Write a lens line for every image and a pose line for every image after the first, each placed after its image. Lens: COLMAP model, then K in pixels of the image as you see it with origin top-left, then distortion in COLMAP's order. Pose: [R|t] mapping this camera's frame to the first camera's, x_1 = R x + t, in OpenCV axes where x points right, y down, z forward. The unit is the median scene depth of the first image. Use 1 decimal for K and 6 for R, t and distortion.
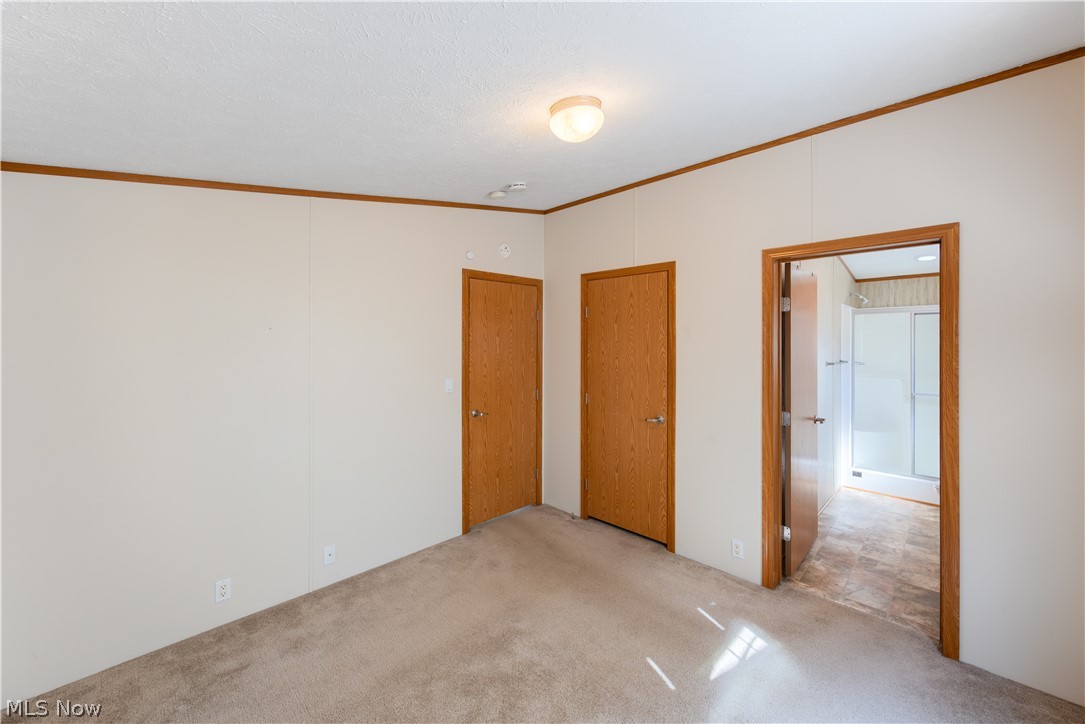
lens RADIAL K [[428.2, 0, 539.8], [0, 428.2, 339.7], [0, 0, 1]] dist [-0.007896, 0.000163]
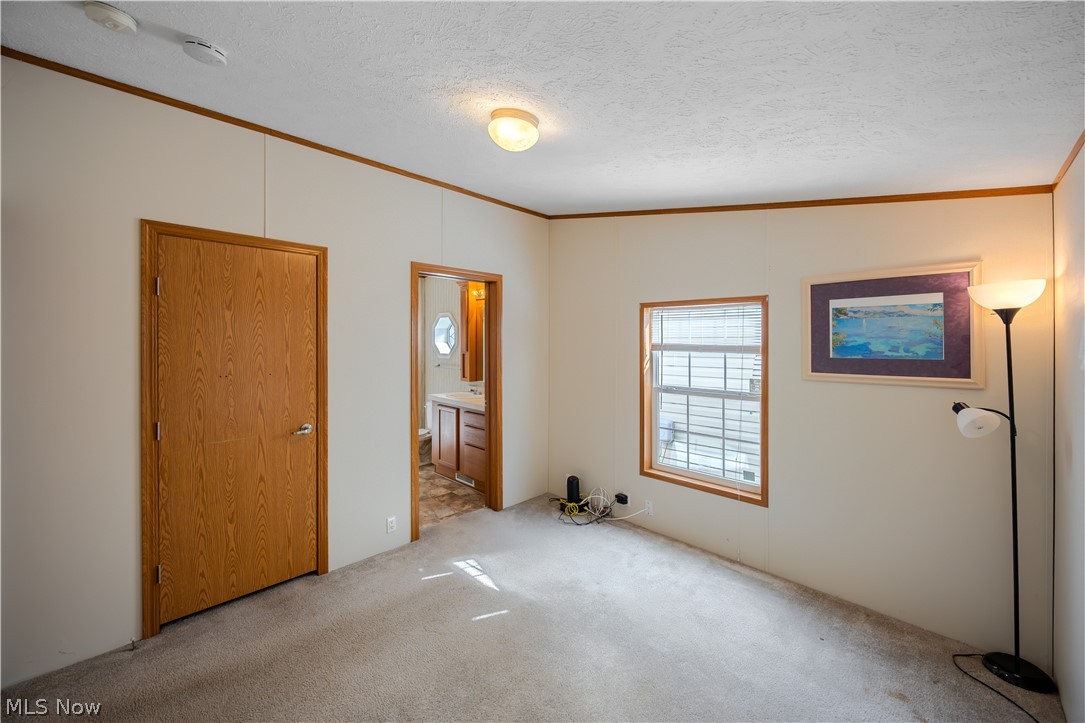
lens RADIAL K [[428.2, 0, 539.8], [0, 428.2, 339.2], [0, 0, 1]] dist [-0.007896, 0.000163]
pose [[-0.023725, 0.005584, 0.999703, -0.664786], [-0.008810, 0.999944, -0.005795, 0.011133], [-0.999680, -0.008945, -0.023674, 0.647915]]
